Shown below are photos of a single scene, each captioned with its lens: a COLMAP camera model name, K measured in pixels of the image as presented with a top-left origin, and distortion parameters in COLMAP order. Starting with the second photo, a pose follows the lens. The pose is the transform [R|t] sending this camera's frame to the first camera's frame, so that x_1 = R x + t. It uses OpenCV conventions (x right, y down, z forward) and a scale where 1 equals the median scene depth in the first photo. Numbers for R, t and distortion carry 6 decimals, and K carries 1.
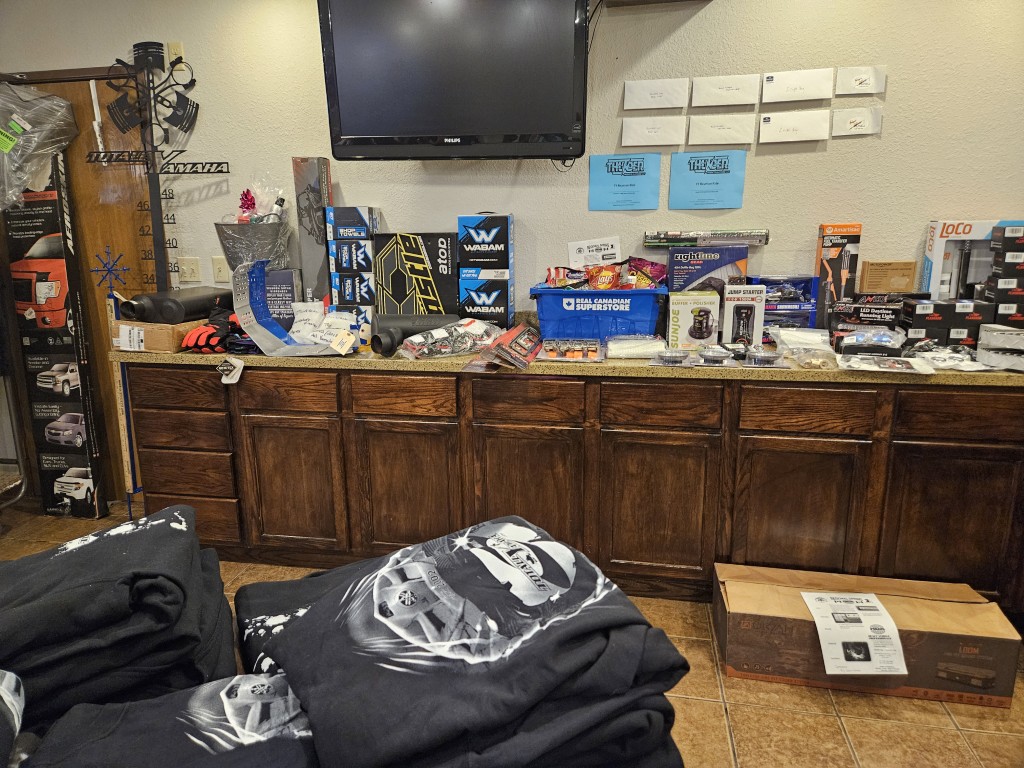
lens RADIAL K [[678.4, 0, 503.3], [0, 678.4, 388.3], [0, 0, 1]] dist [0.065173, -0.053870]
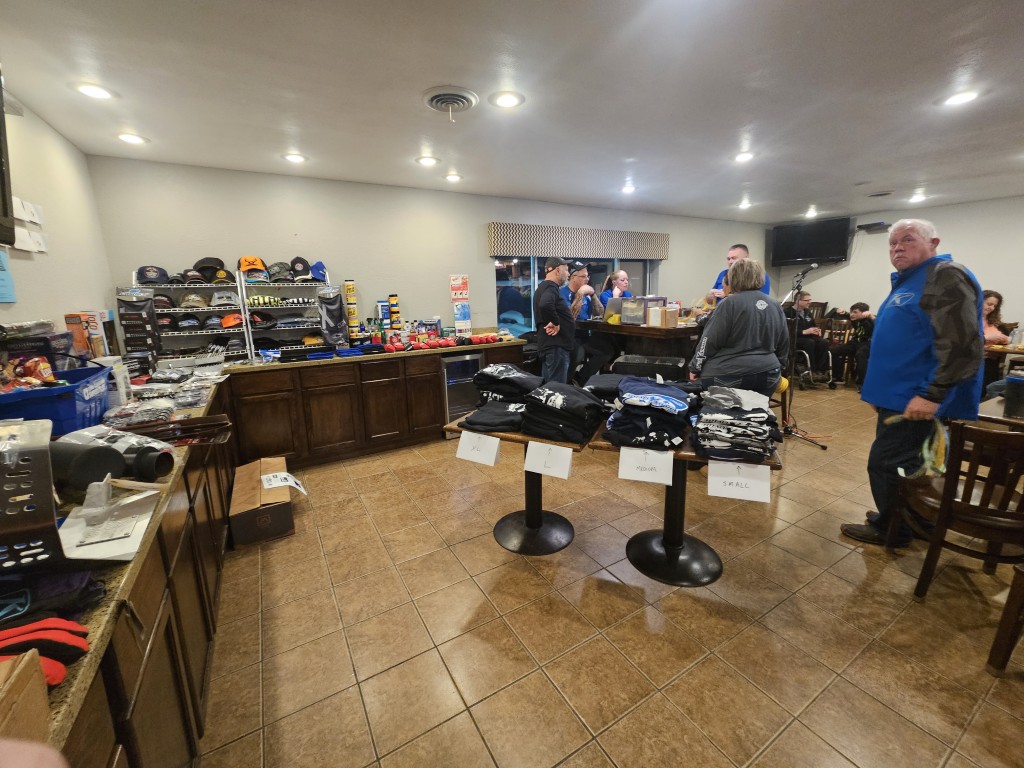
lens RADIAL K [[416.3, 0, 508.4], [0, 416.3, 368.8], [0, 0, 1]] dist [-0.011450, -0.000112]
pose [[-0.666091, -0.107360, 0.738103, -0.797204], [0.202351, 0.926463, 0.317366, -0.237732], [-0.717898, 0.360751, -0.595384, 0.977122]]
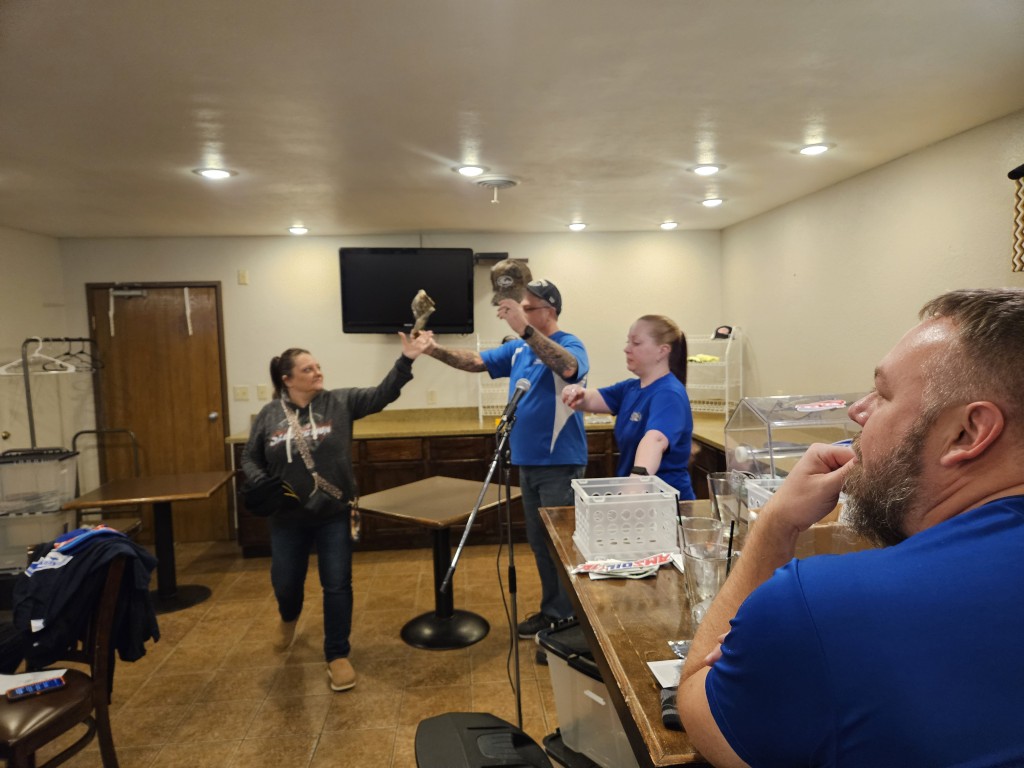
lens RADIAL K [[682.6, 0, 513.4], [0, 682.6, 378.7], [0, 0, 1]] dist [0.057296, -0.050790]
pose [[0.963034, -0.031577, 0.267524, -0.360737], [0.074006, 0.985907, -0.150037, 0.138309], [-0.259016, 0.164289, 0.951798, -1.112876]]
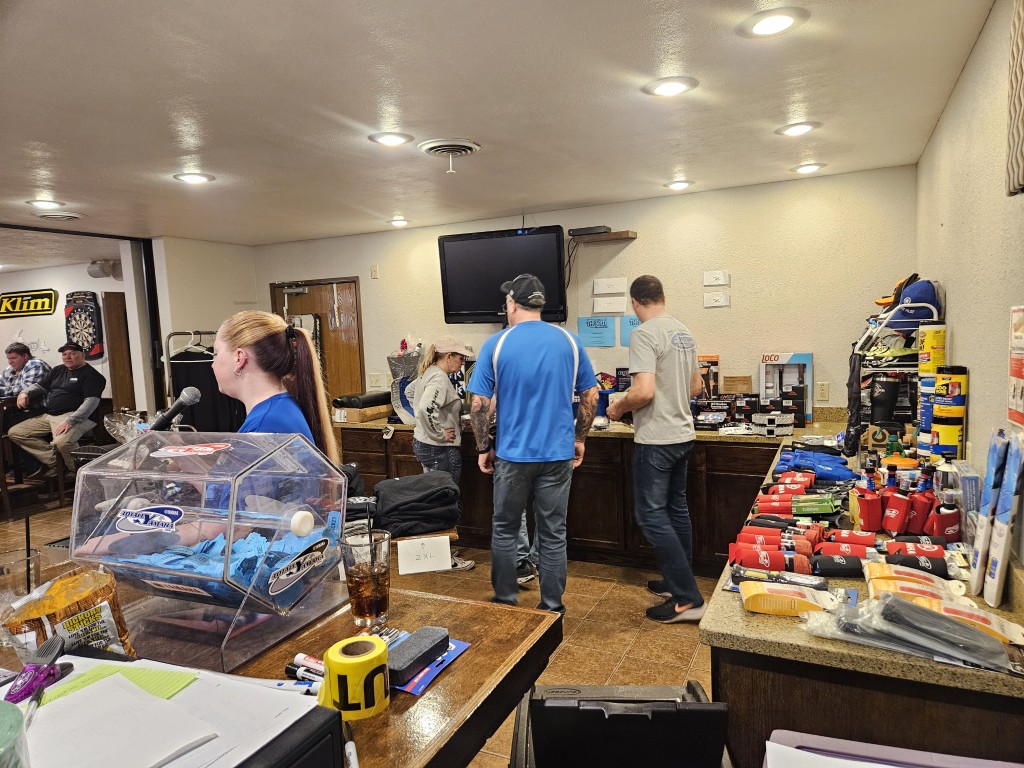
lens RADIAL K [[678.4, 0, 503.3], [0, 678.4, 388.3], [0, 0, 1]] dist [0.065173, -0.053870]
pose [[0.966022, -0.001388, -0.258457, 0.471628], [-0.033201, 0.991034, -0.129417, 0.100912], [0.256319, 0.133600, 0.957315, -0.887908]]
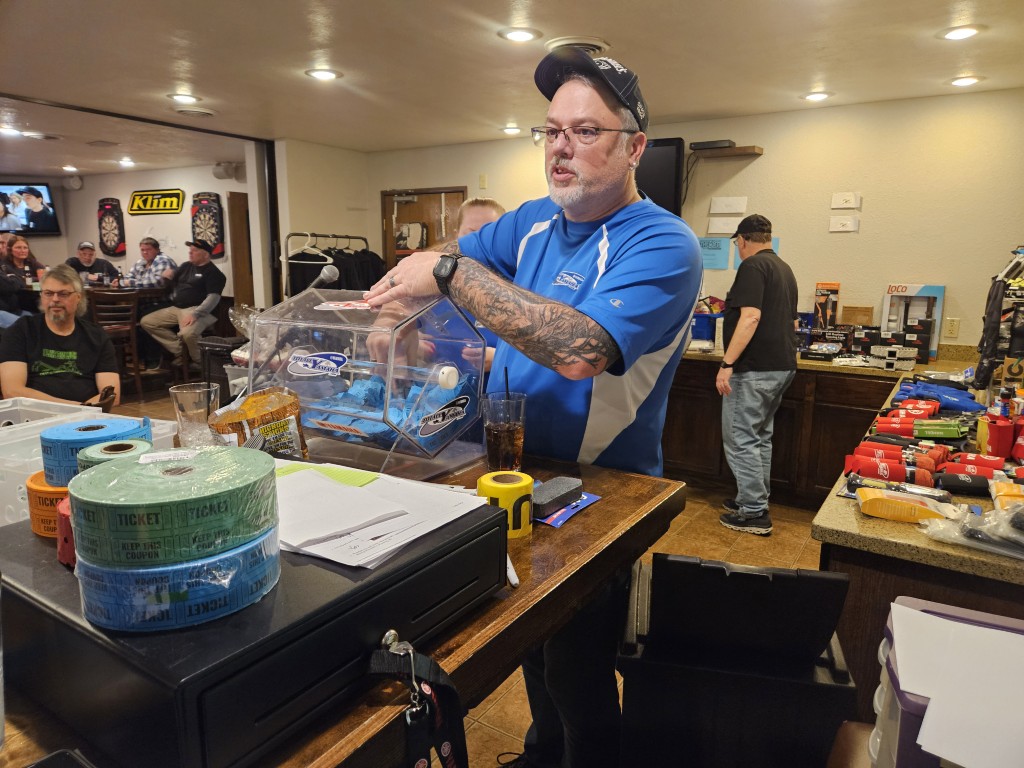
lens RADIAL K [[682.6, 0, 513.4], [0, 682.6, 378.7], [0, 0, 1]] dist [0.057296, -0.050790]
pose [[0.927183, 0.092172, -0.363091, 0.444879], [-0.111301, 0.993269, -0.032072, 0.148726], [0.357691, 0.070149, 0.931202, -0.915754]]
